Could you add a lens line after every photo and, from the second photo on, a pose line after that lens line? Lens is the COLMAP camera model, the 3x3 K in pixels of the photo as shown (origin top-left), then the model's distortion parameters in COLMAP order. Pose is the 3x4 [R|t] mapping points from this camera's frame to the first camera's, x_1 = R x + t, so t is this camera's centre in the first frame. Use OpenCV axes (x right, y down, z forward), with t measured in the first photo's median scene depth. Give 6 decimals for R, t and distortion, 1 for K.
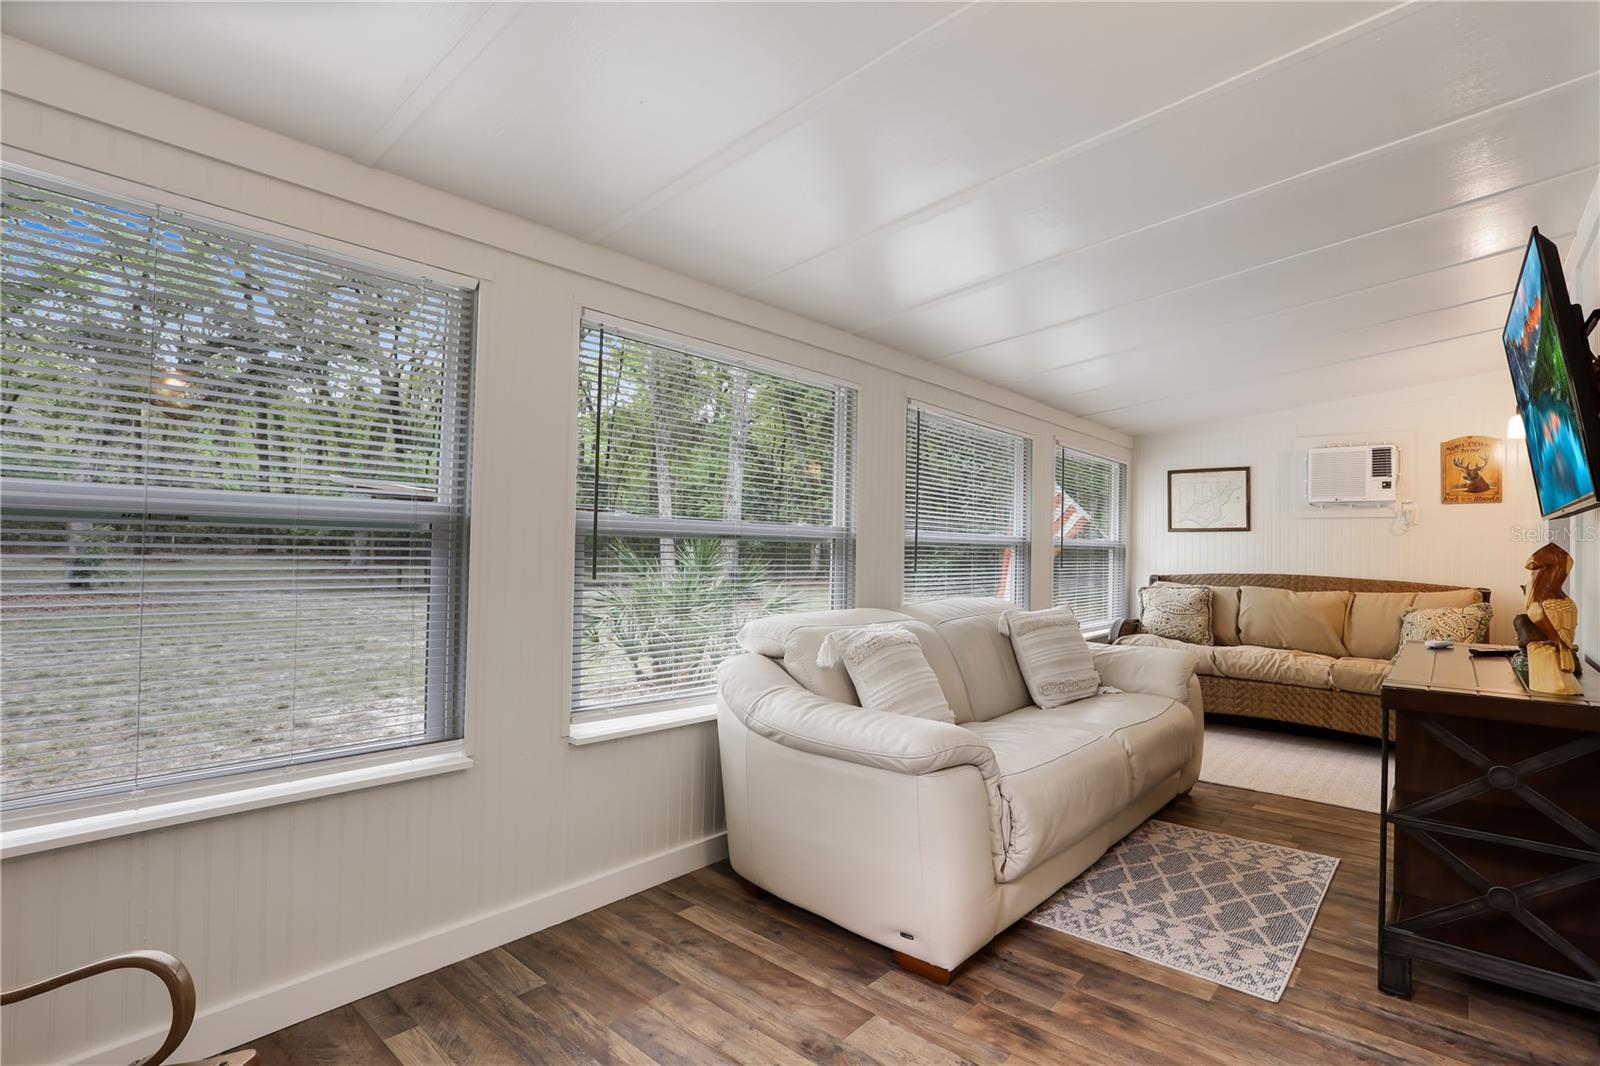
lens RADIAL K [[815.2, 0, 802.9], [0, 815.2, 524.4], [0, 0, 1]] dist [-0.071537, 0.031324]
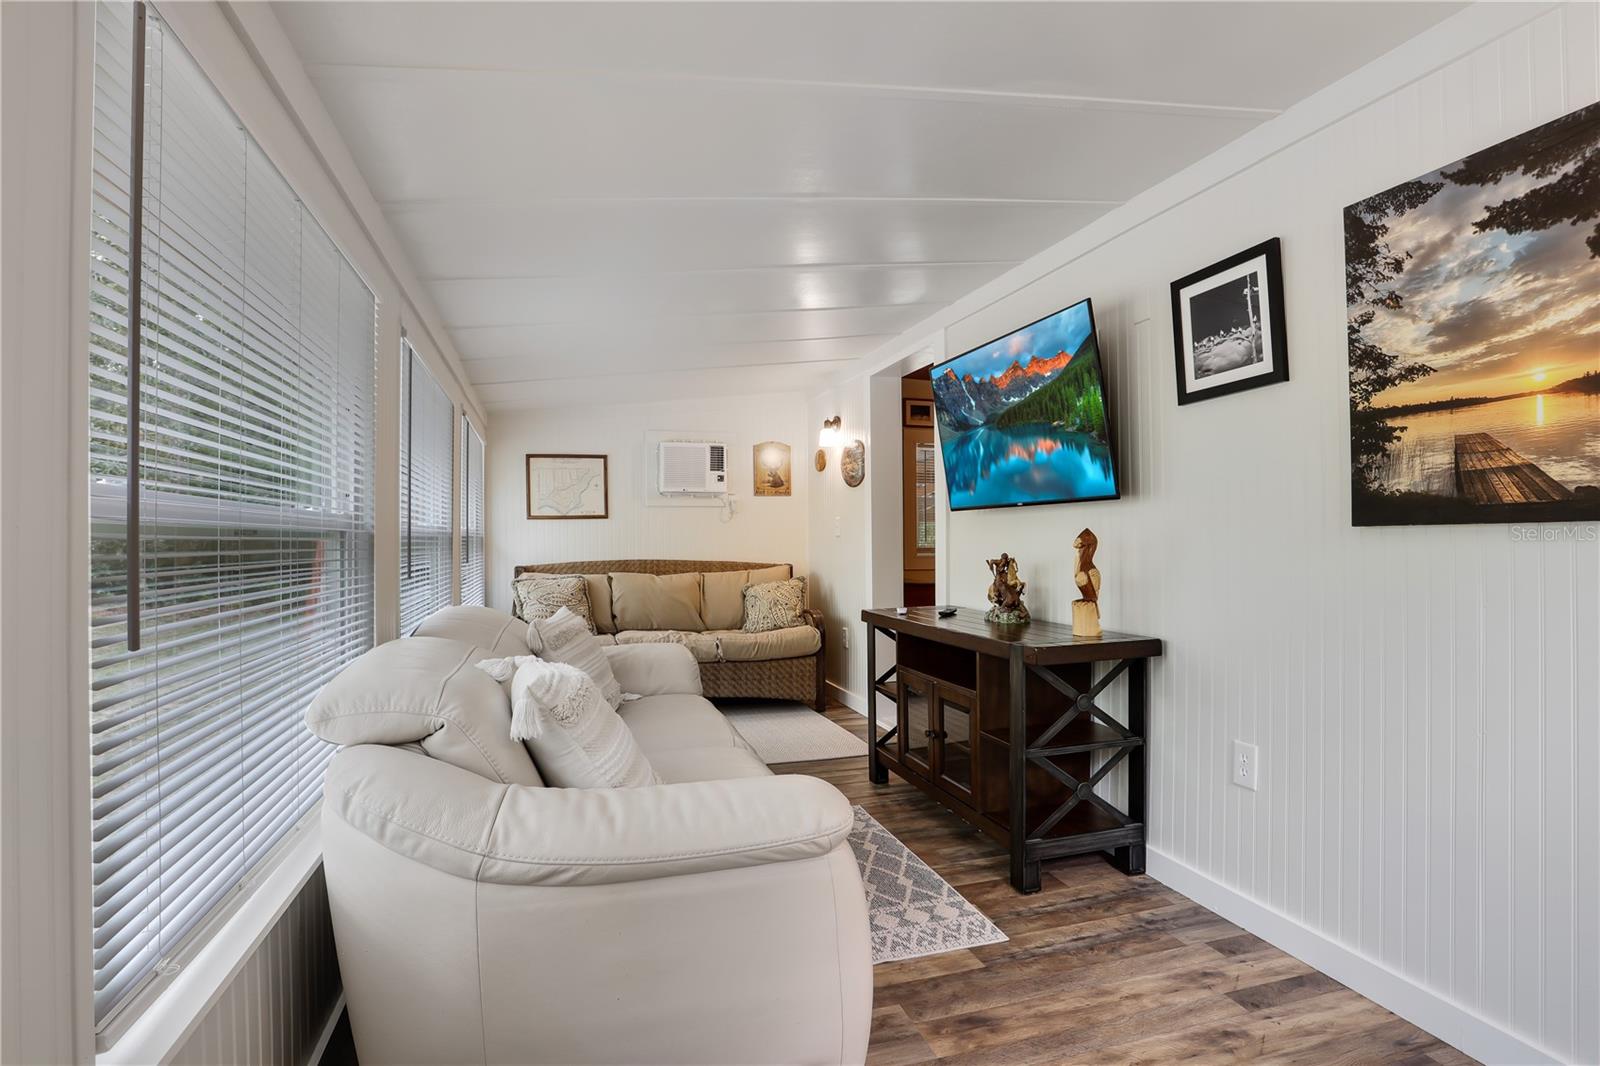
lens RADIAL K [[815.2, 0, 802.9], [0, 815.2, 524.4], [0, 0, 1]] dist [-0.071537, 0.031324]
pose [[0.511560, -0.009012, 0.859200, -0.234530], [-0.006093, 0.999882, 0.014115, -0.000221], [-0.859226, -0.012456, 0.511444, 0.302336]]
